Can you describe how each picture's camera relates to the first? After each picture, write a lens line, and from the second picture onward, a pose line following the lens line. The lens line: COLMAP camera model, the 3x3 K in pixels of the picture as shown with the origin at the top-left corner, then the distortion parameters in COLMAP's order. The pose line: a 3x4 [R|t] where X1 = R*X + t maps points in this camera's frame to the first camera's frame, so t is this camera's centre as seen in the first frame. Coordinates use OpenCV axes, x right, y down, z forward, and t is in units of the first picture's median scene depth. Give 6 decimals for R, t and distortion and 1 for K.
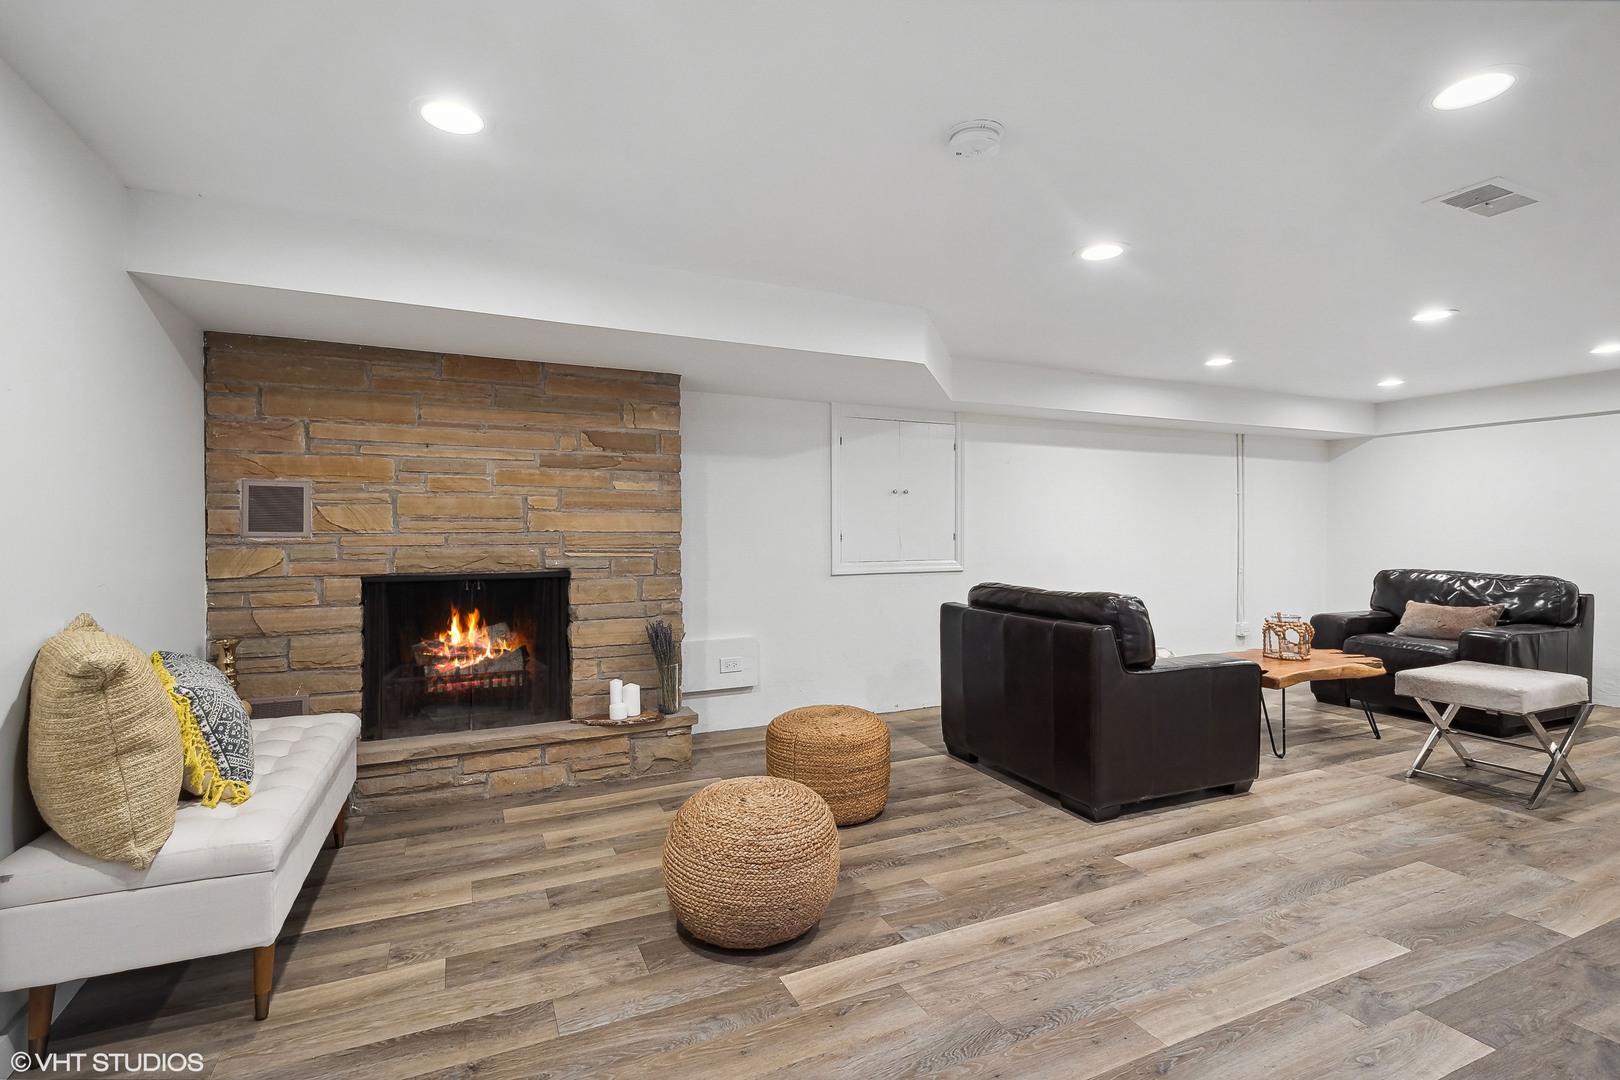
lens RADIAL K [[781.0, 0, 810.0], [0, 781.0, 540.0], [0, 0, 1]] dist [-0.000336, -0.000258]
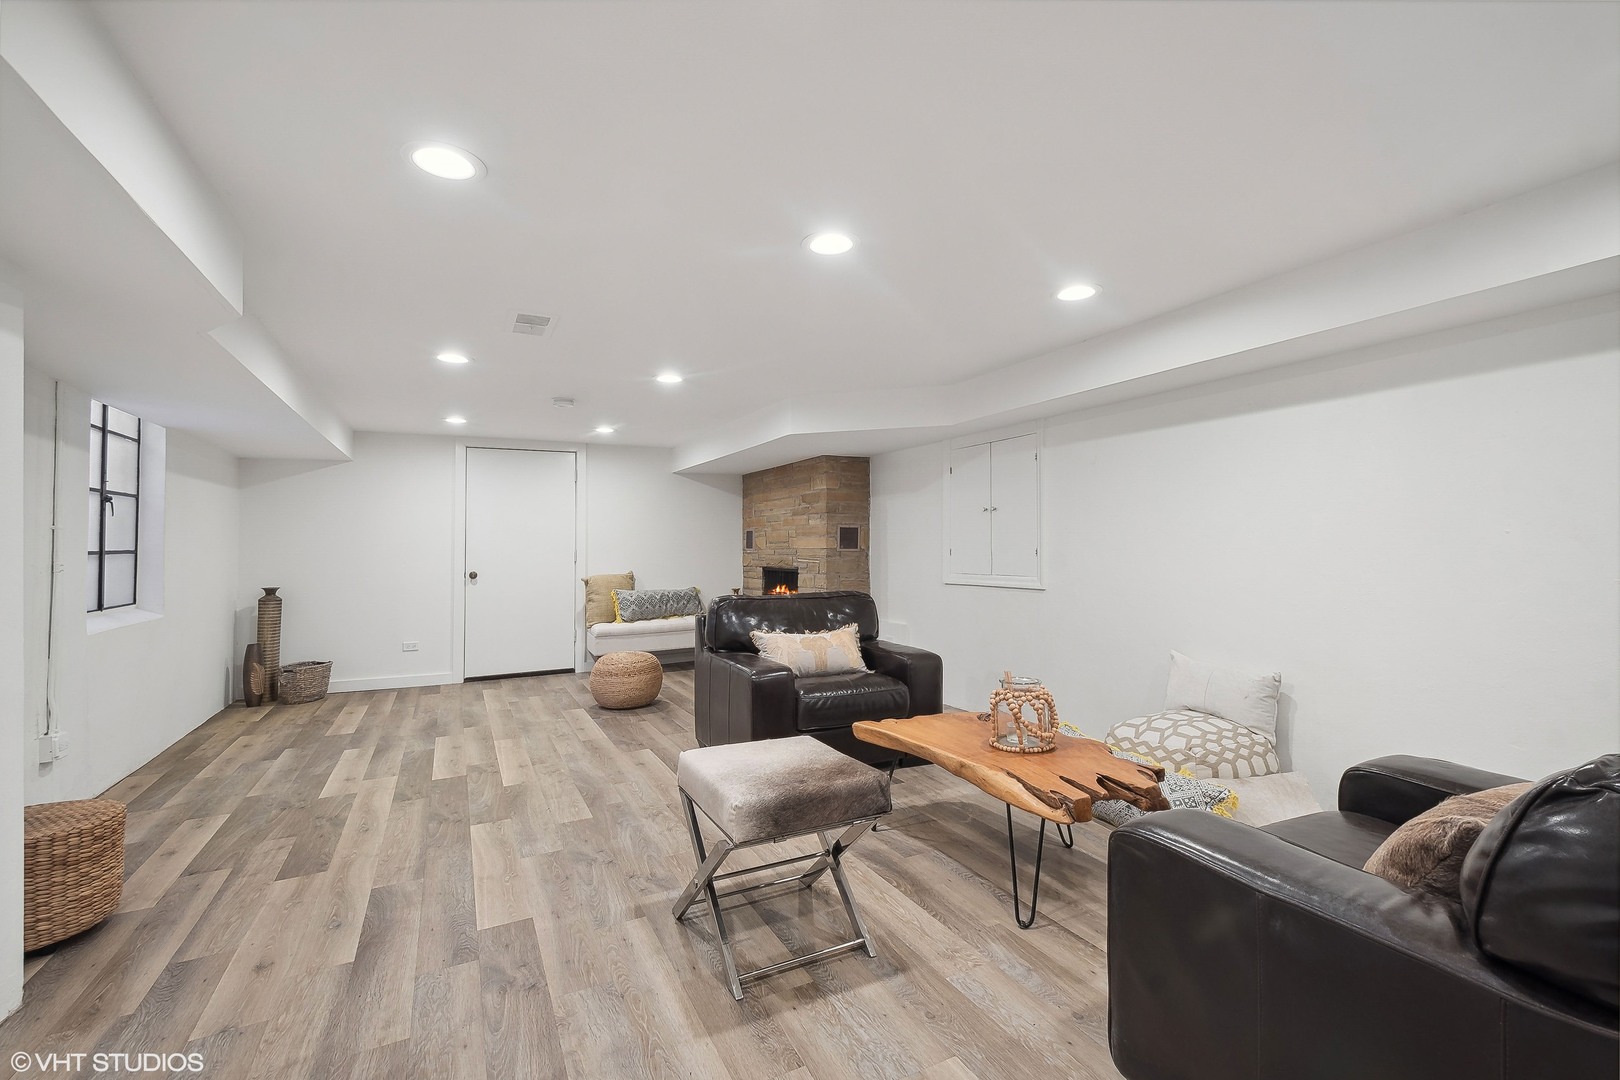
lens RADIAL K [[715.8, 0, 806.4], [0, 715.8, 532.2], [0, 0, 1]] dist [0.011759, -0.000126]
pose [[0.020752, -0.022278, -0.999536, 1.993681], [-0.001598, 0.999750, -0.022316, -0.015978], [0.999783, 0.002061, 0.020711, 1.353328]]
